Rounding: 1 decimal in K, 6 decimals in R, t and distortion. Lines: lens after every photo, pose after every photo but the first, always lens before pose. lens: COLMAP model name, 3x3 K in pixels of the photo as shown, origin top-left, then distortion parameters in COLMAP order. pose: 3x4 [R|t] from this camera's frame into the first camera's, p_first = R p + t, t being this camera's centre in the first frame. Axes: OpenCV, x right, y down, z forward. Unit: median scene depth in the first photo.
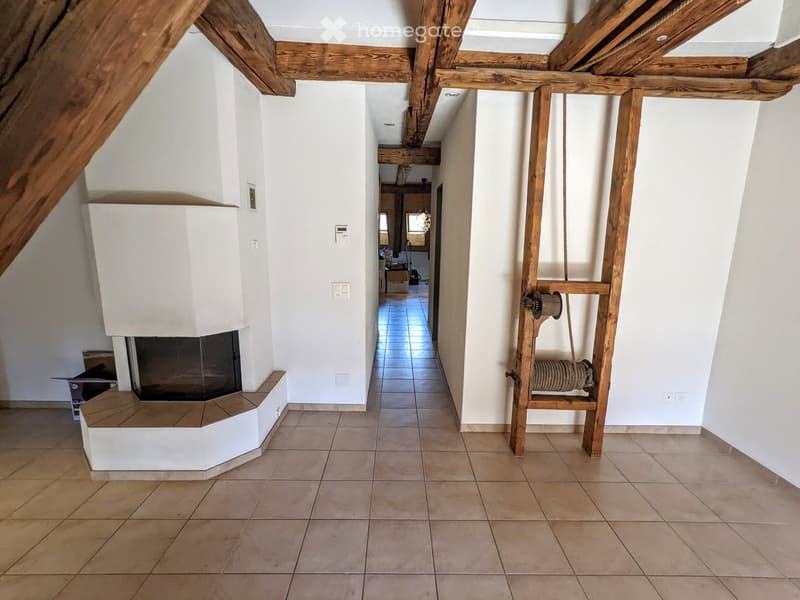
lens RADIAL K [[378.2, 0, 401.5], [0, 378.2, 298.3], [0, 0, 1]] dist [0.001416, 0.001417]
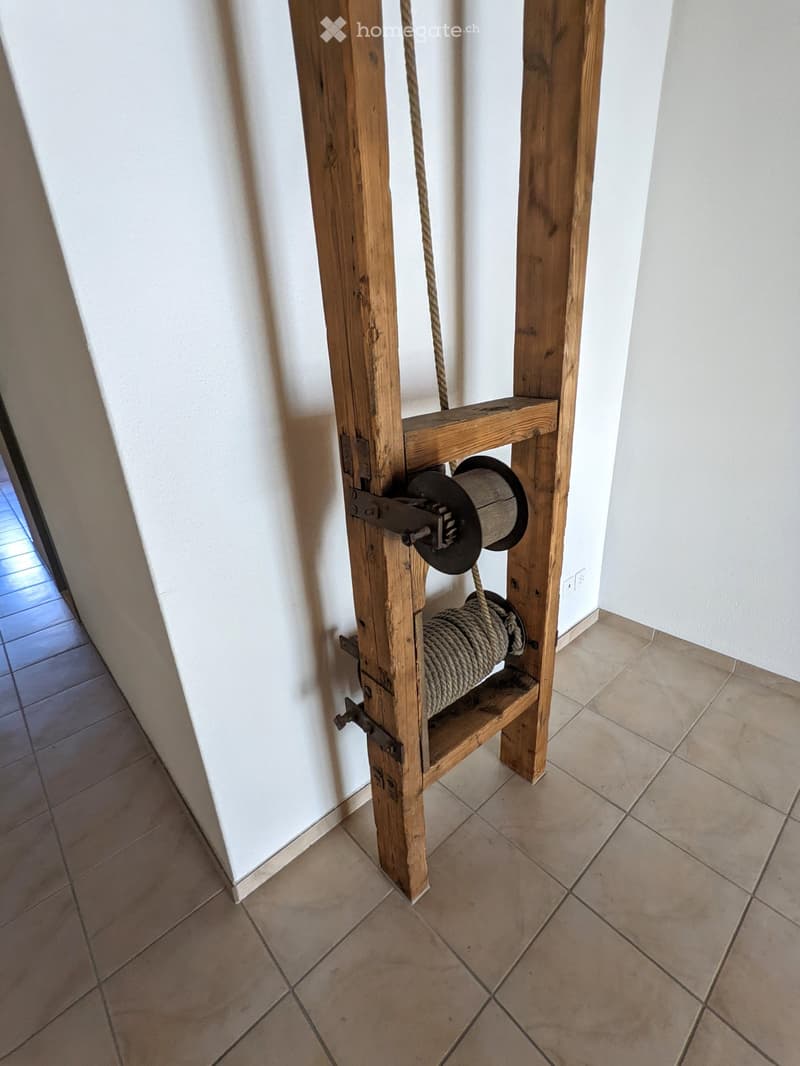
lens RADIAL K [[503.9, 0, 403.1], [0, 503.9, 529.3], [0, 0, 1]] dist [0.001416, 0.001417]
pose [[0.745970, -0.305736, 0.591653, 0.121565], [0.188690, 0.949020, 0.252500, -0.069054], [-0.638689, -0.076718, 0.765631, 0.712557]]
